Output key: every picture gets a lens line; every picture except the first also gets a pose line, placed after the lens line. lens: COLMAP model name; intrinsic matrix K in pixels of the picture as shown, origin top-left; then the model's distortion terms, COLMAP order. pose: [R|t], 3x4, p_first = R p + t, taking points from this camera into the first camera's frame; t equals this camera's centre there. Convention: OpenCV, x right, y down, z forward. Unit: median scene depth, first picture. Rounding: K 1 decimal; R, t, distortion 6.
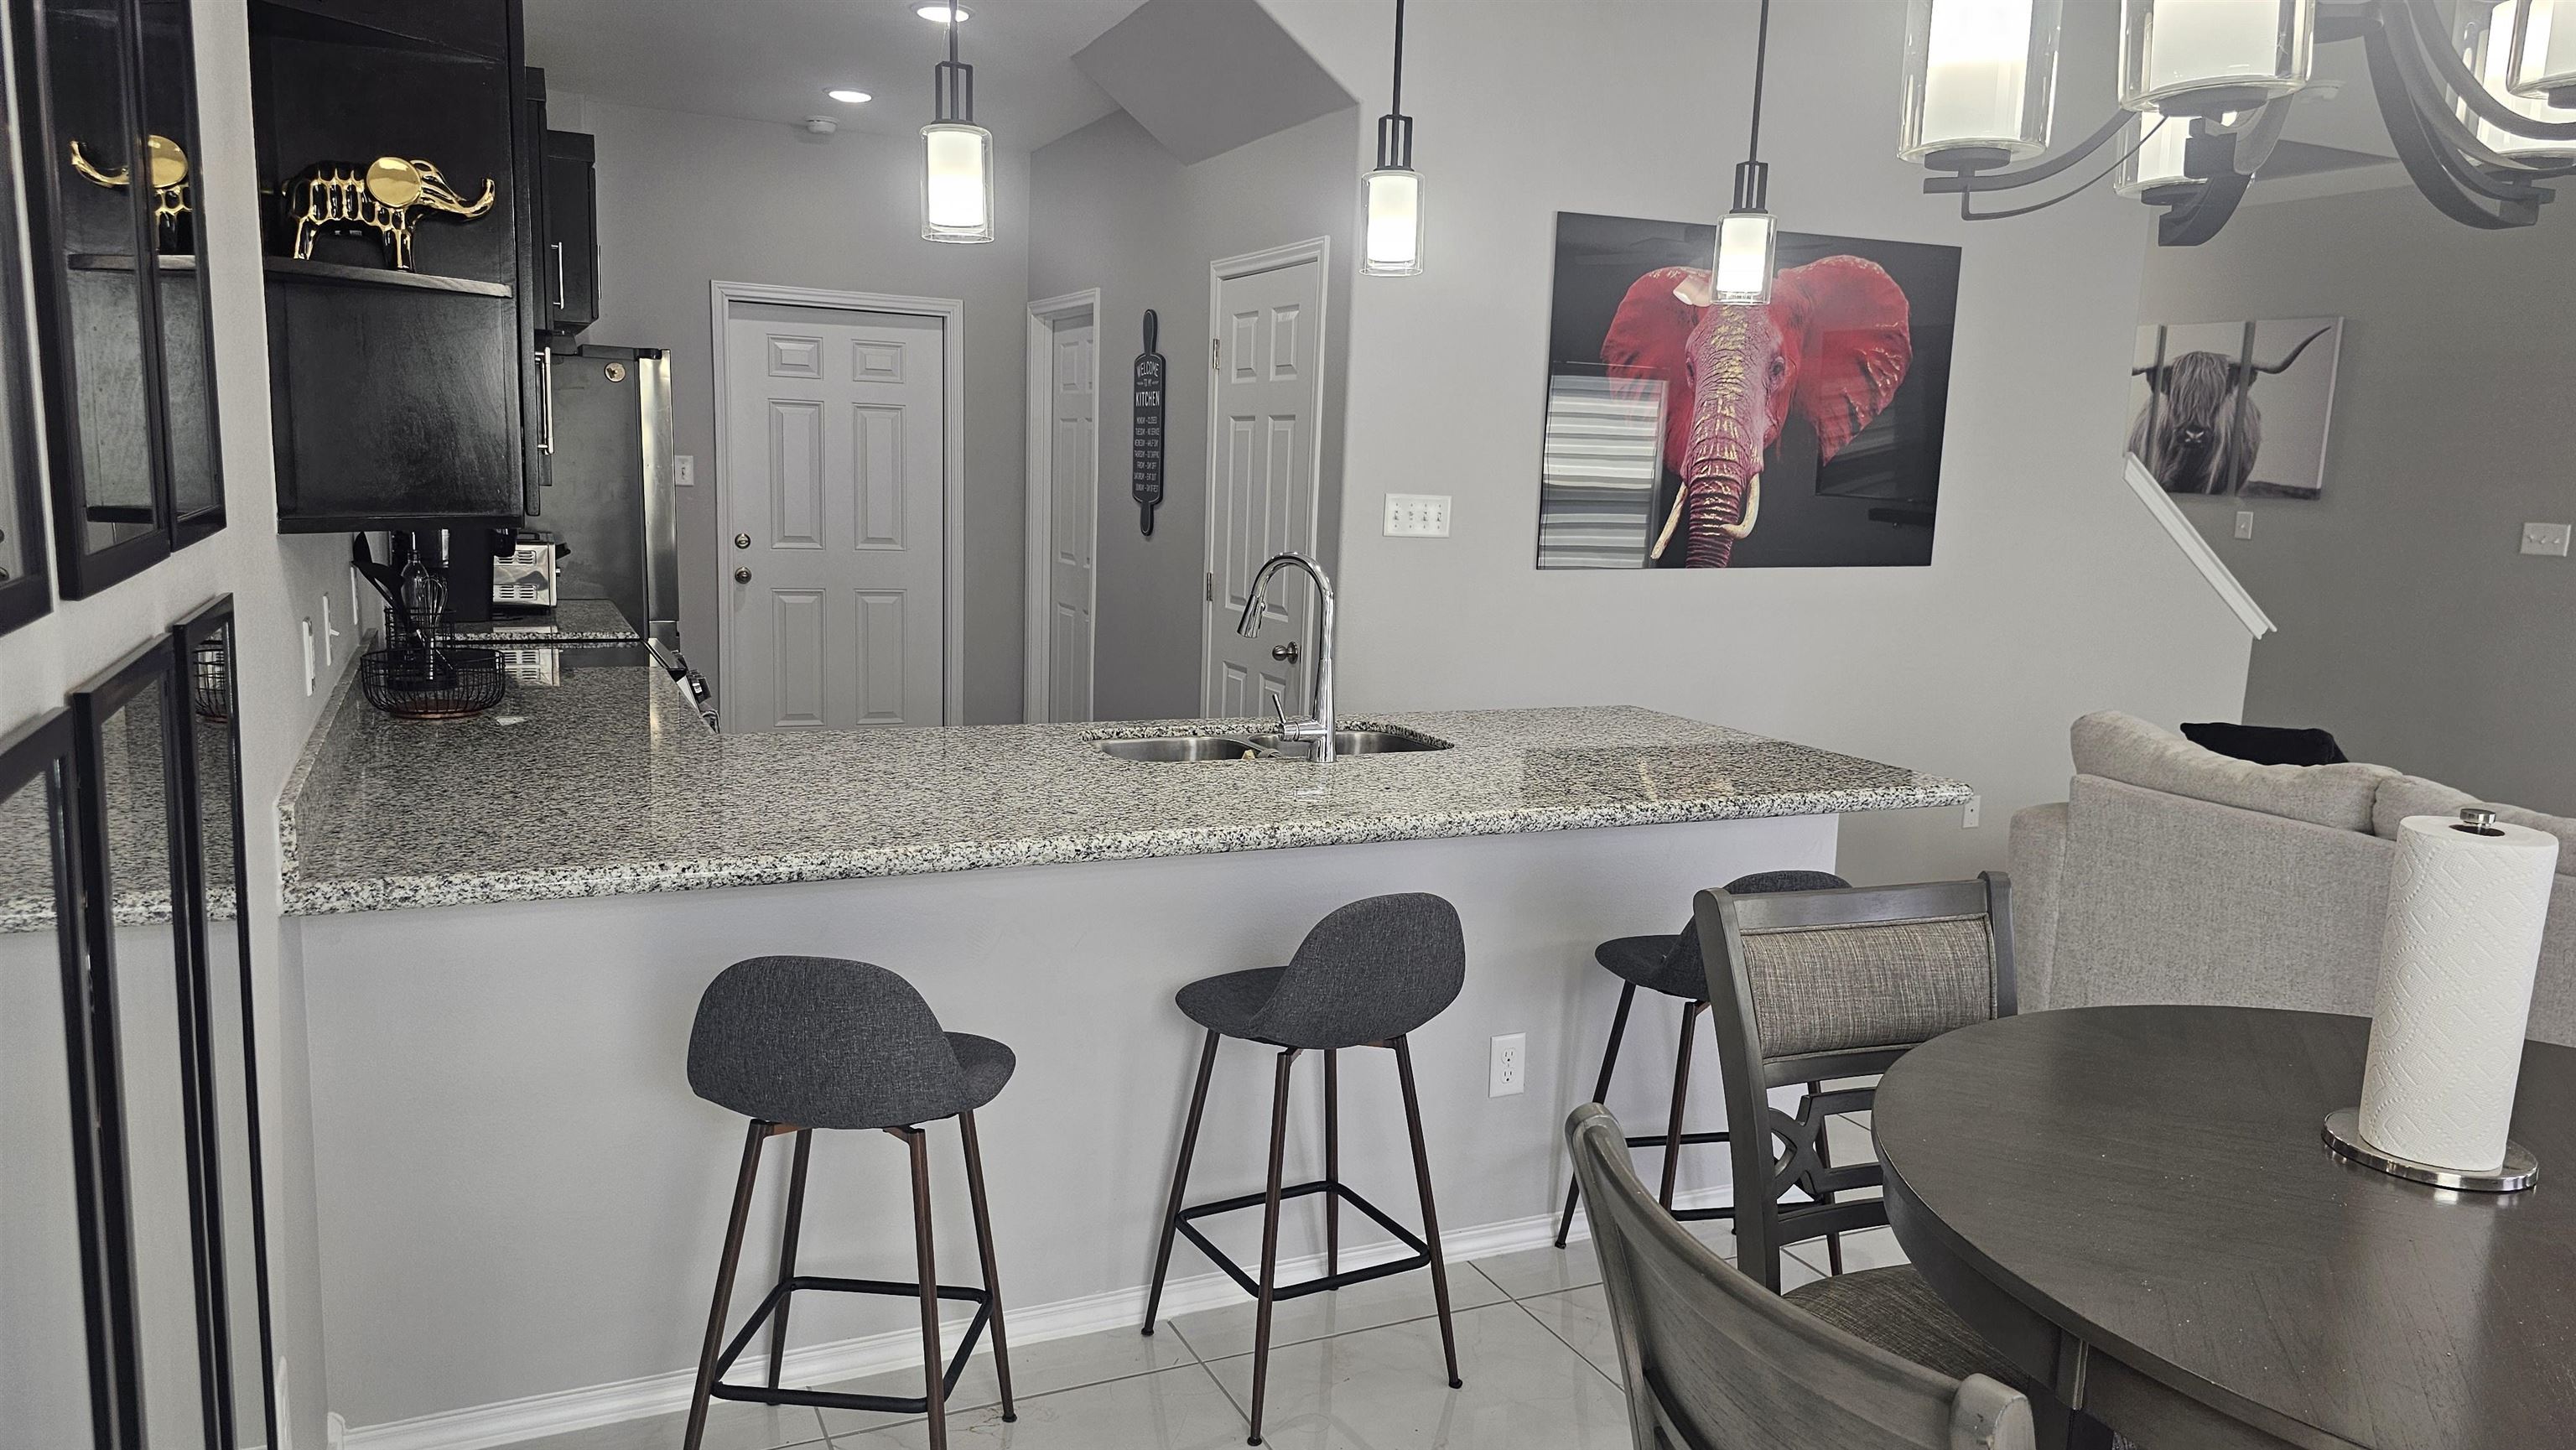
lens RADIAL K [[1726.9, 0, 1281.3], [0, 1726.9, 746.4], [0, 0, 1]] dist [0.064502, -0.062335]
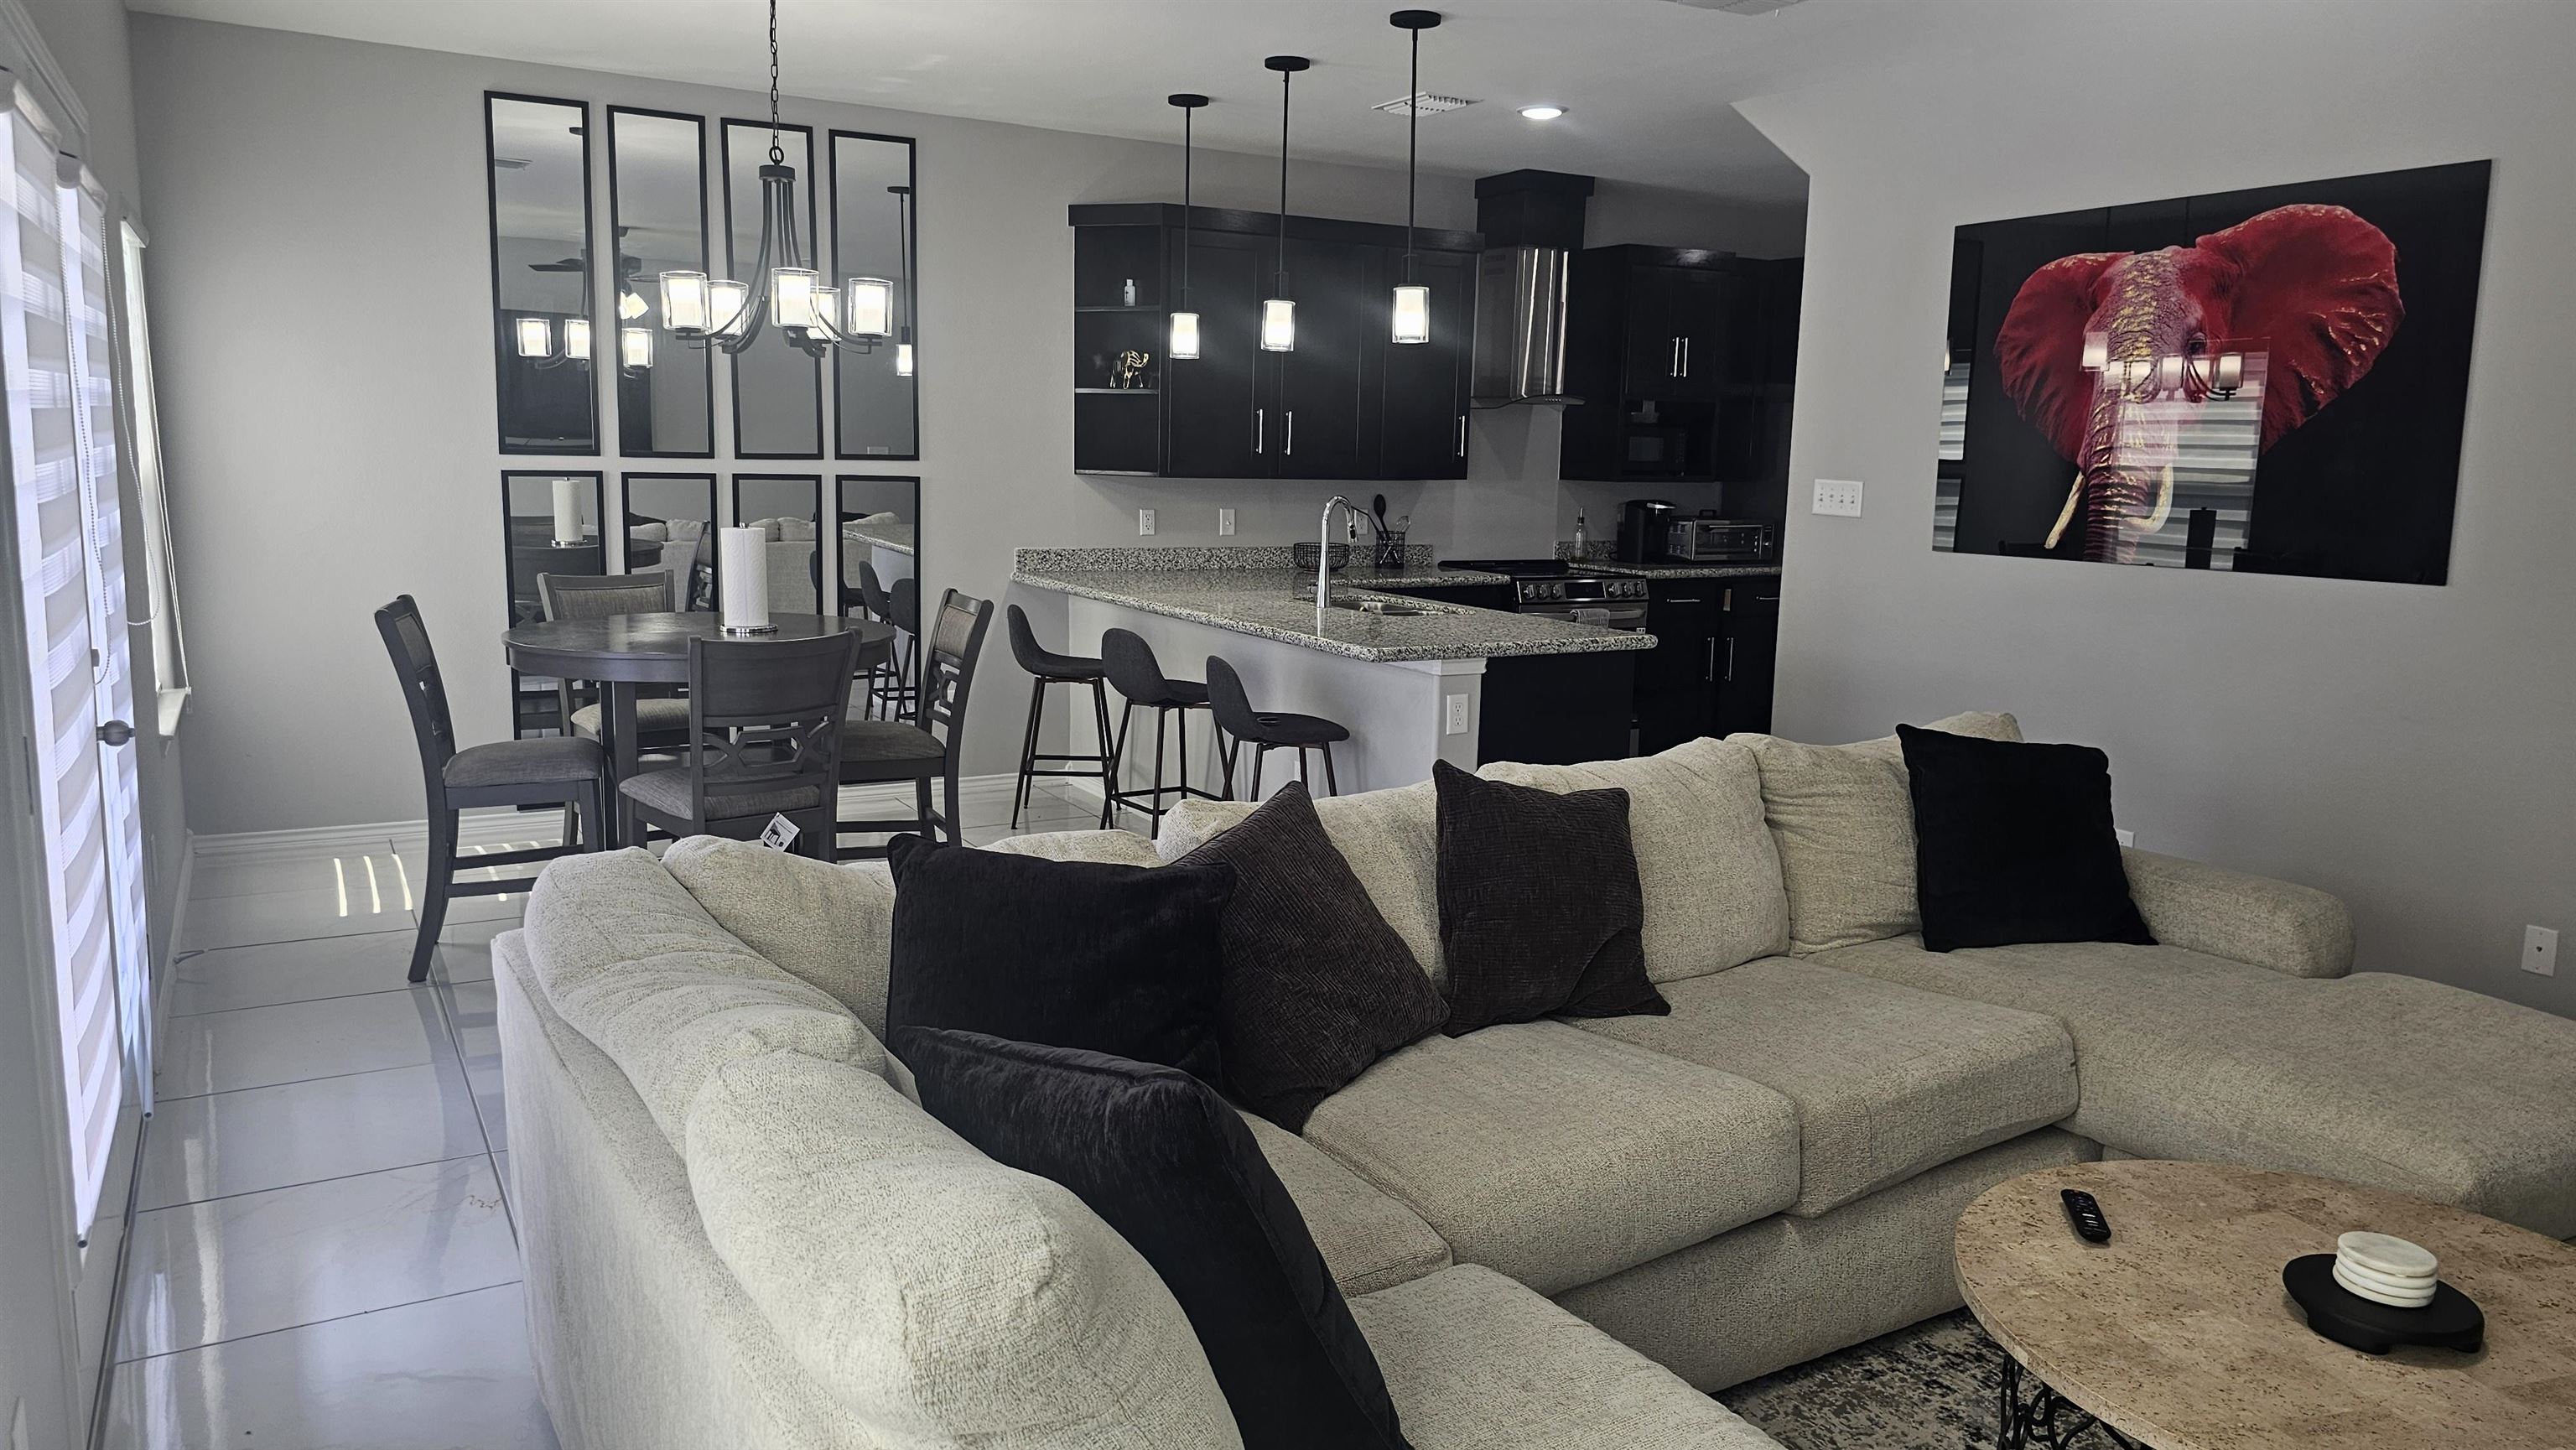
lens RADIAL K [[1726.9, 0, 1248.3], [0, 1726.9, 711.6], [0, 0, 1]] dist [0.064502, -0.062335]
pose [[0.078869, 0.124364, -0.989097, 1.166892], [-0.181303, 0.977430, 0.108440, -0.042619], [0.980260, 0.170774, 0.099636, 0.466535]]
